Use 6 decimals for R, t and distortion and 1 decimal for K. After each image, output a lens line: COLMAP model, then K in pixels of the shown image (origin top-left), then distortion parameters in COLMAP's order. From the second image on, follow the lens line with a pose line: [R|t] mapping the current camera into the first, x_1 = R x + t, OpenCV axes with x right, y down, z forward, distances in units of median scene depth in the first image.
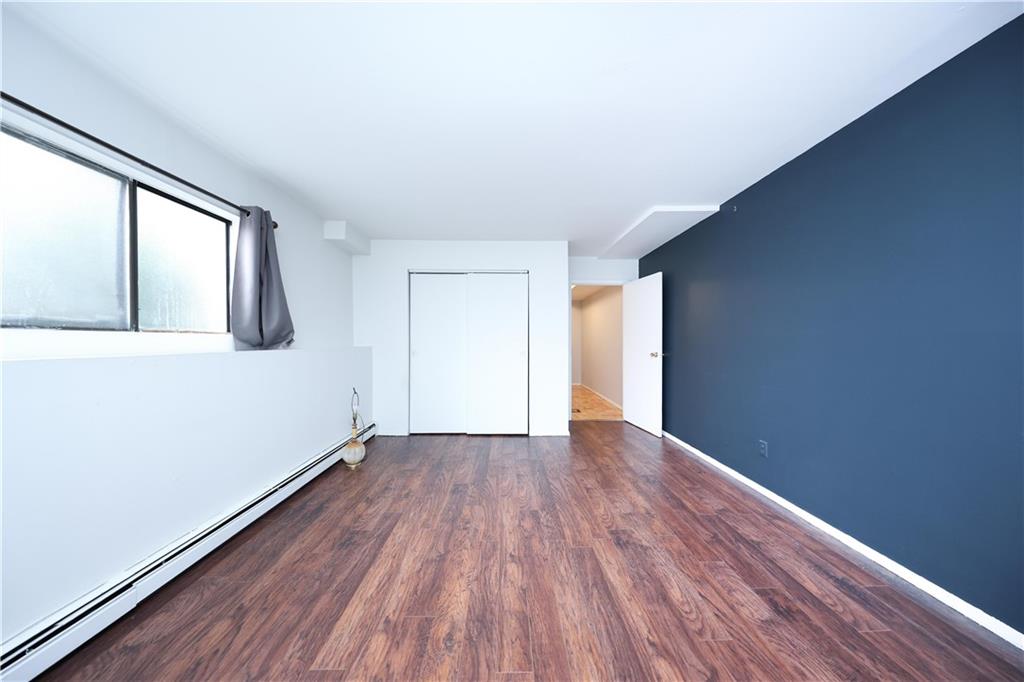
lens RADIAL K [[297.1, 0, 512.0], [0, 297.1, 341.0], [0, 0, 1]] dist [-0.000452, -0.000019]
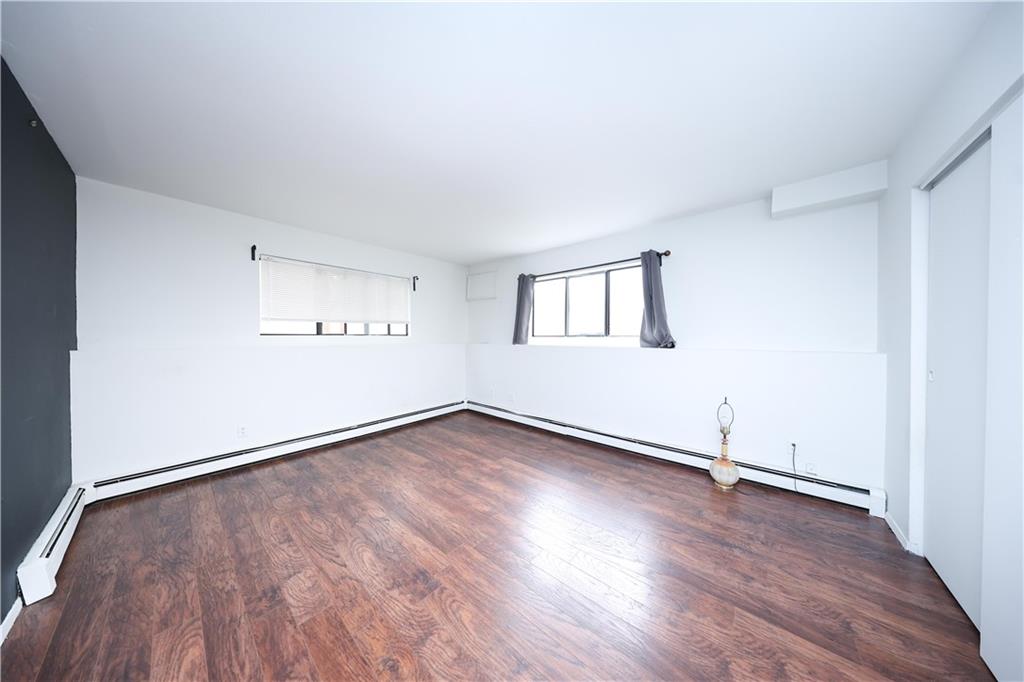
lens RADIAL K [[297.1, 0, 512.0], [0, 297.1, 341.0], [0, 0, 1]] dist [-0.000452, -0.000019]
pose [[-0.666184, 0.010967, -0.745707, 0.894255], [-0.001295, 0.999873, 0.015863, -0.032628], [0.745786, 0.011533, -0.666086, 1.901173]]
